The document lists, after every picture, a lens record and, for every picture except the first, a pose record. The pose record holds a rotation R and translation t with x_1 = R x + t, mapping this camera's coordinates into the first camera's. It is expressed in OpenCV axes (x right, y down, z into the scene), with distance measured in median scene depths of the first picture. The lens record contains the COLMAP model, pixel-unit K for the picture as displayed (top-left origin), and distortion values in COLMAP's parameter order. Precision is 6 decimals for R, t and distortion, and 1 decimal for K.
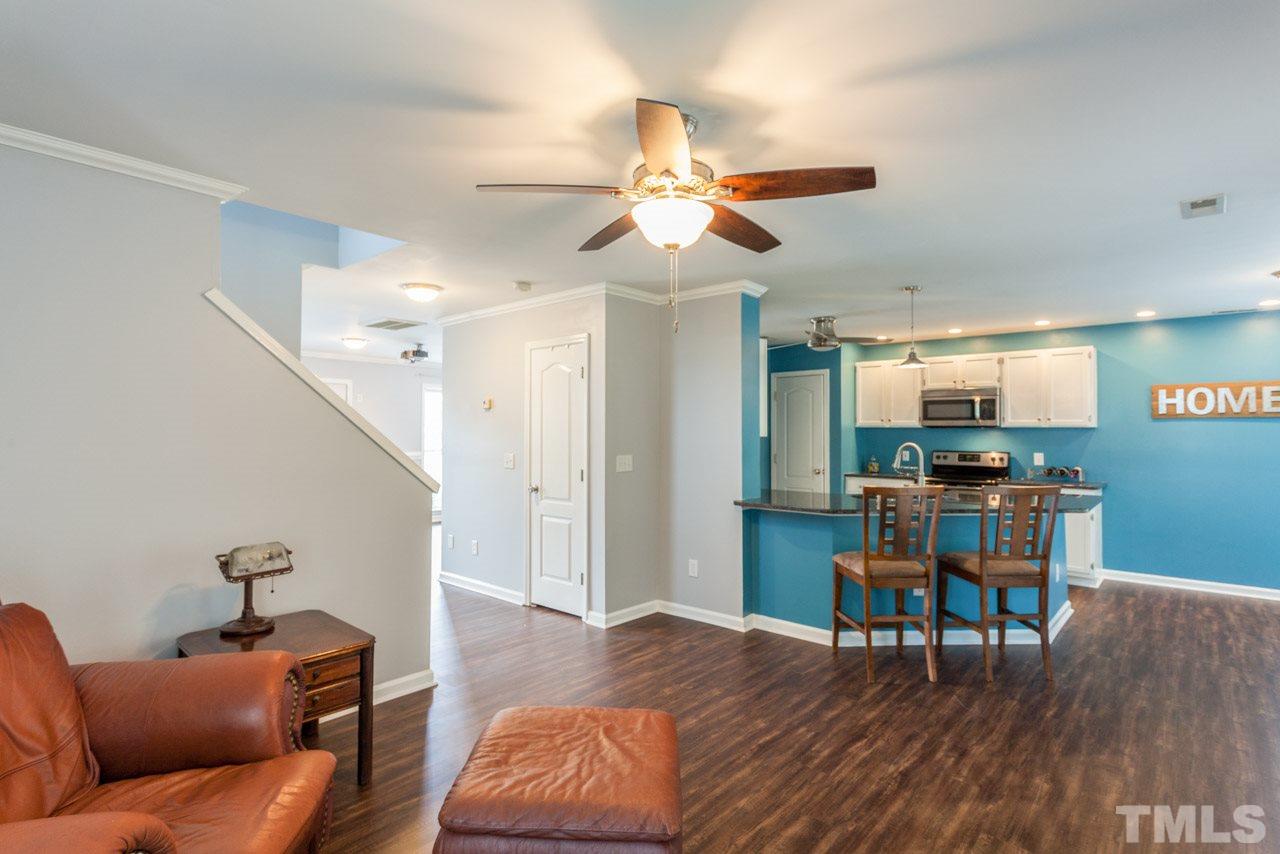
lens RADIAL K [[624.7, 0, 636.0], [0, 624.7, 421.8], [0, 0, 1]] dist [0.010666, -0.002101]
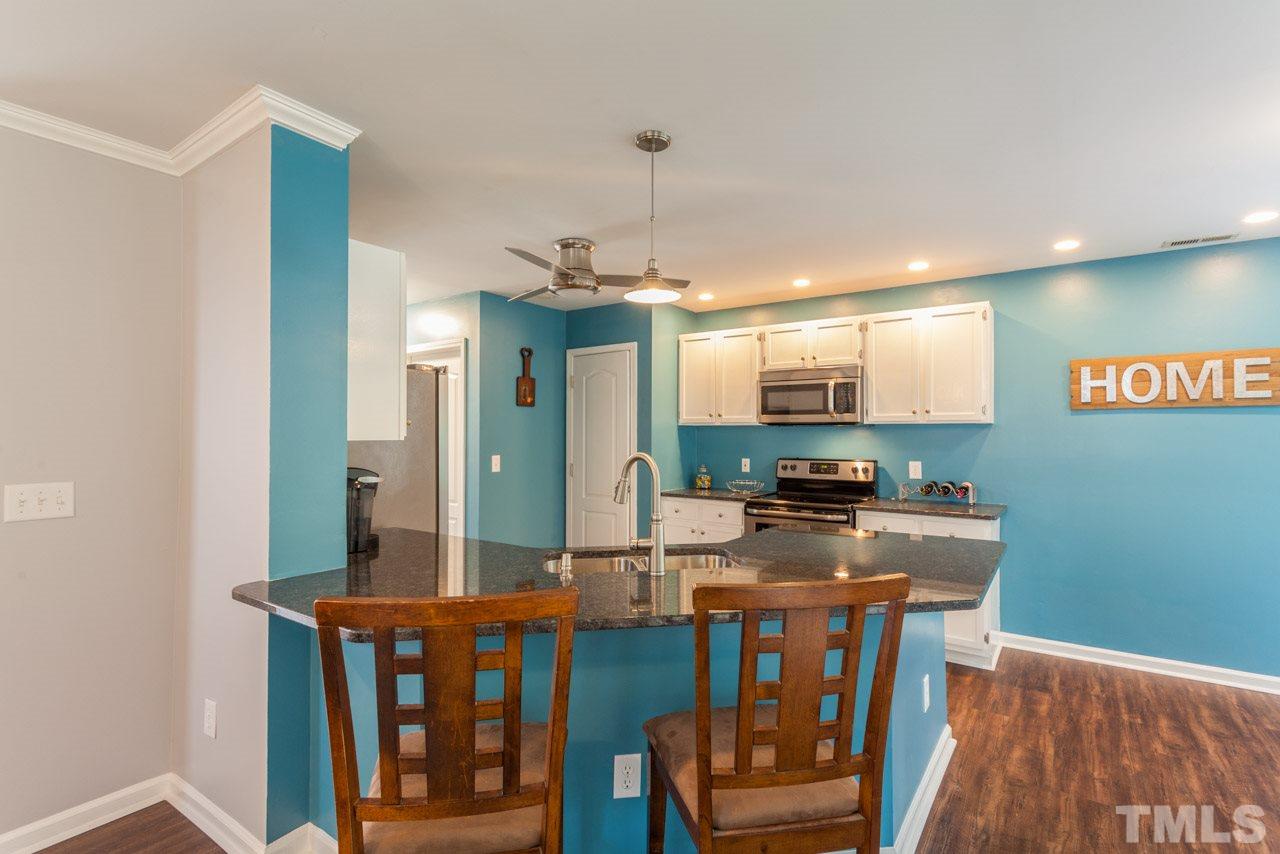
lens RADIAL K [[611.5, 0, 636.6], [0, 611.5, 431.7], [0, 0, 1]] dist [0.012198, -0.000611]
pose [[0.993889, -0.003437, 0.110327, 0.269371], [0.002099, 0.999923, 0.012237, 0.008478], [-0.110360, -0.011931, 0.993820, 0.372399]]
